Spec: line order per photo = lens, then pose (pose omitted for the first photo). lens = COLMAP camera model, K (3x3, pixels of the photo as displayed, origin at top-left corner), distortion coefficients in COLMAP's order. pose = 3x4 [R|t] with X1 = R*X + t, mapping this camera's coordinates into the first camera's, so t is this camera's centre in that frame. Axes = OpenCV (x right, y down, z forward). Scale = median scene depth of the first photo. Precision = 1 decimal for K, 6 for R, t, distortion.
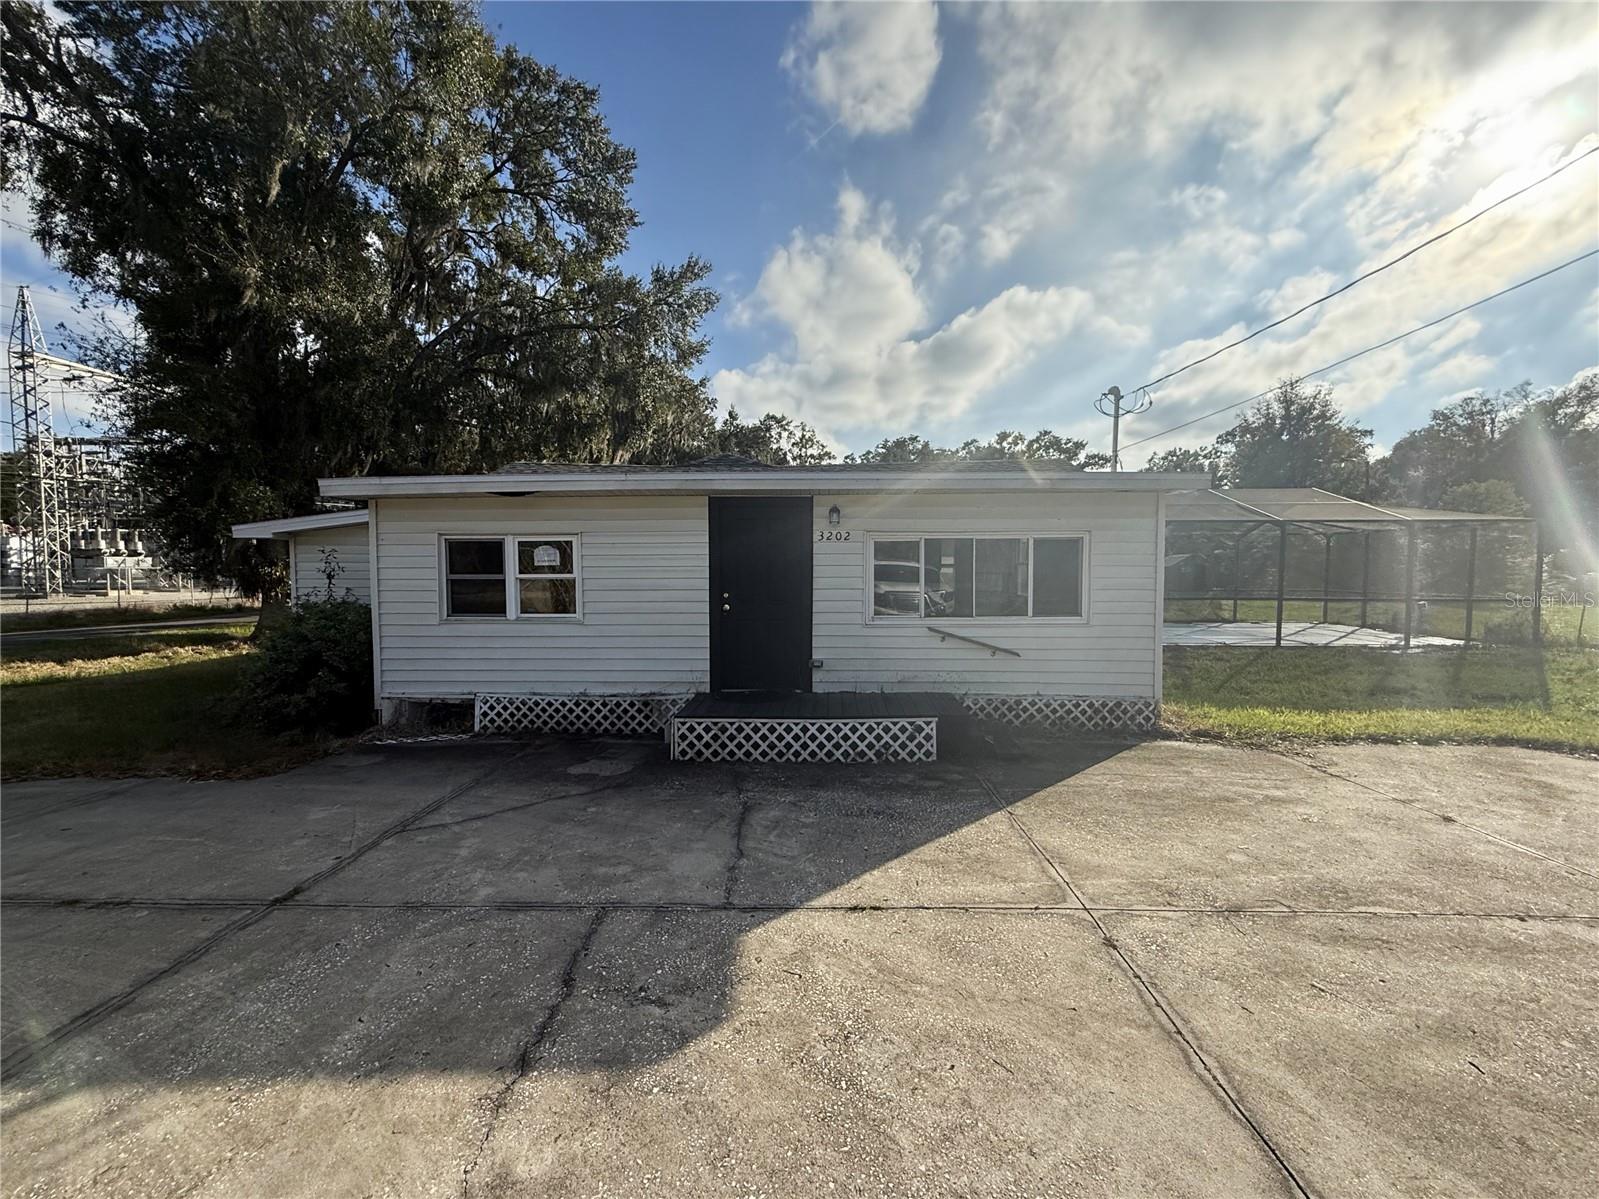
lens RADIAL K [[686.9, 0, 833.1], [0, 686.9, 603.4], [0, 0, 1]] dist [0.001154, 0.000566]
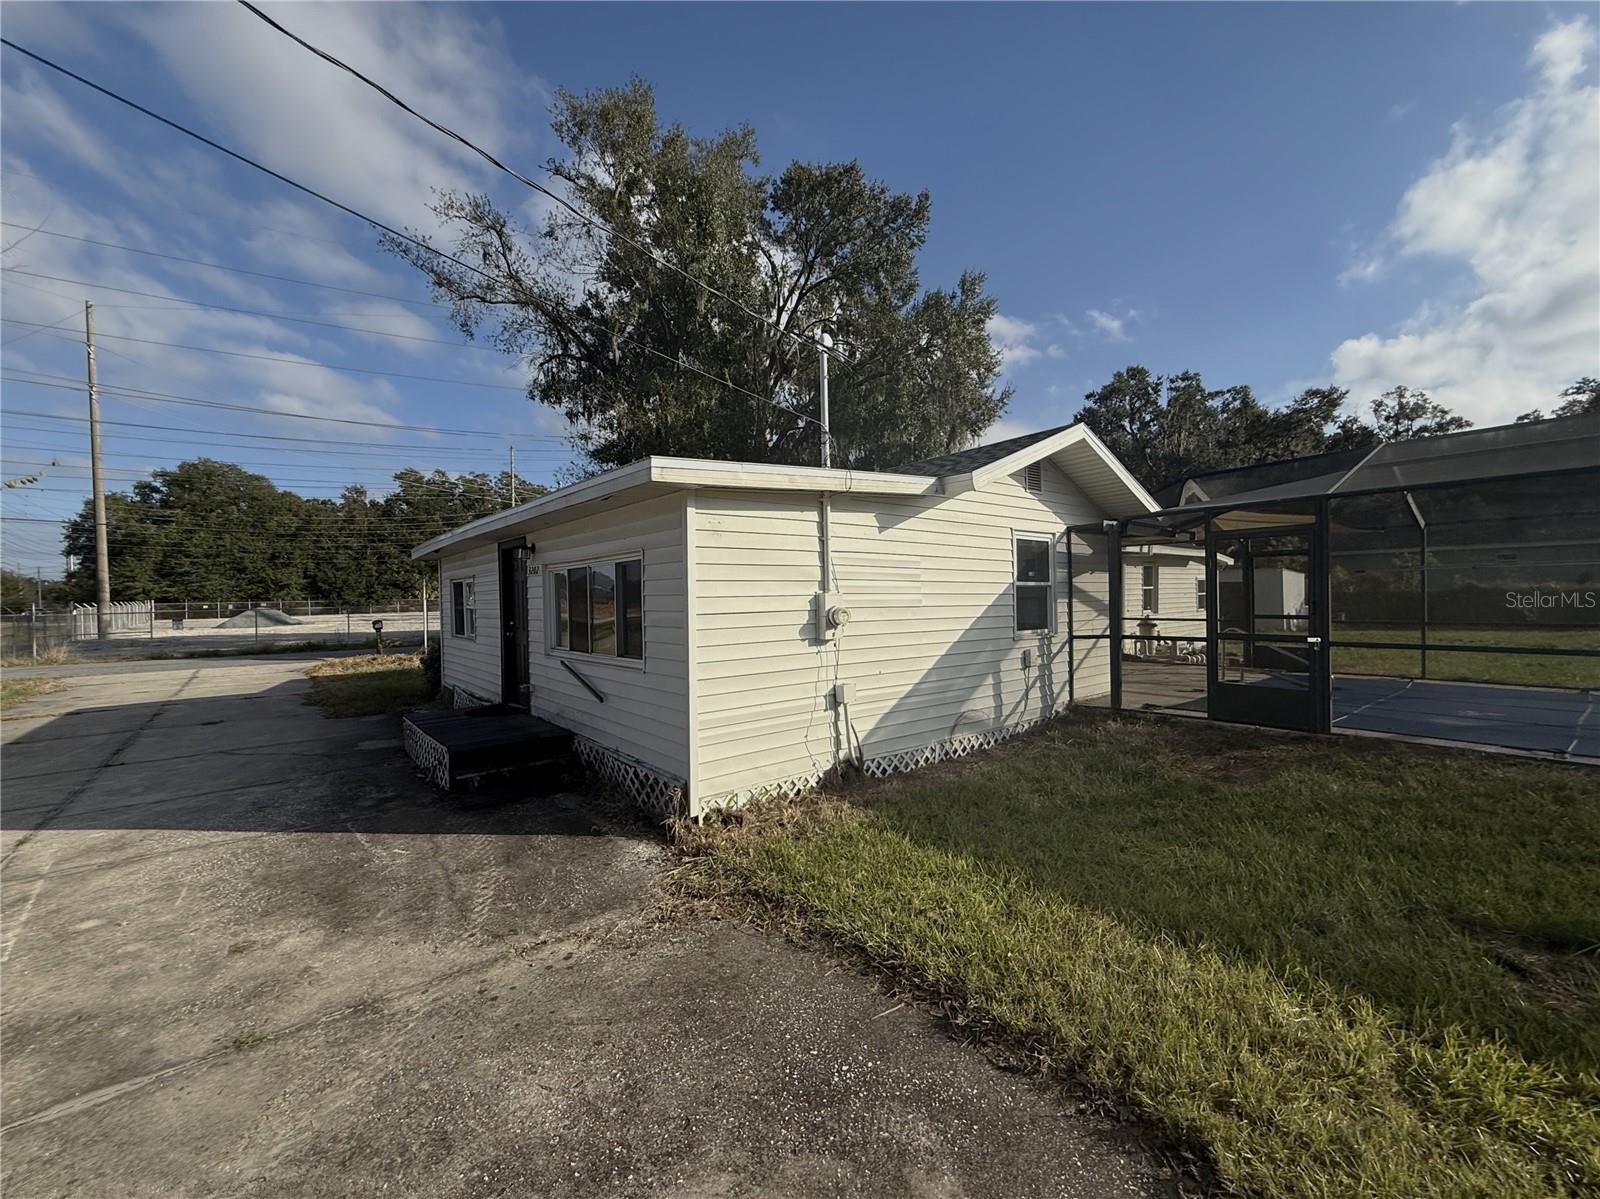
lens RADIAL K [[657.5, 0, 800.0], [0, 657.5, 599.5], [0, 0, 1]] dist [0.001371, 0.000291]
pose [[0.647363, -0.001951, -0.762180, 1.244823], [-0.021685, 0.999545, -0.020976, -0.049361], [0.761874, 0.030107, 0.647026, 0.749502]]
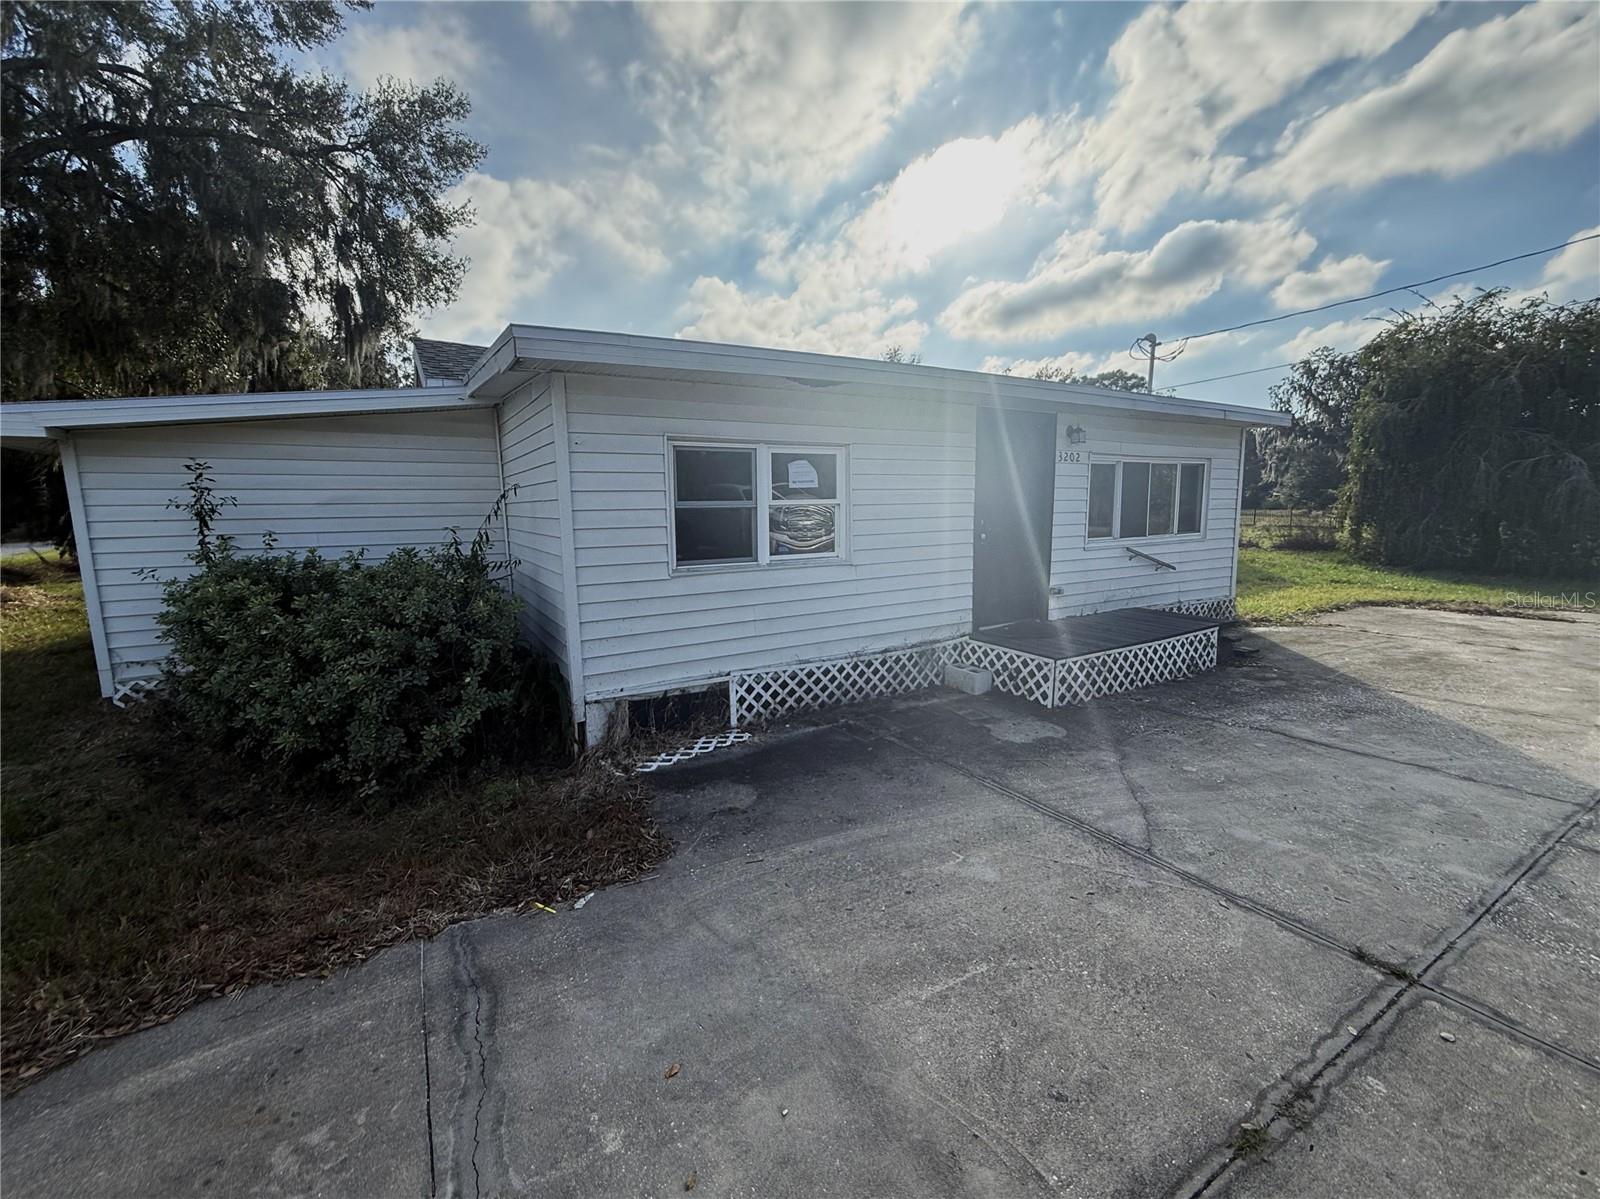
lens RADIAL K [[657.5, 0, 800.0], [0, 657.5, 599.5], [0, 0, 1]] dist [0.001371, 0.000291]
pose [[0.843029, -0.088248, 0.530580, -0.946596], [0.042073, 0.994245, 0.098519, -0.006995], [-0.536221, -0.060731, 0.841890, 0.474143]]
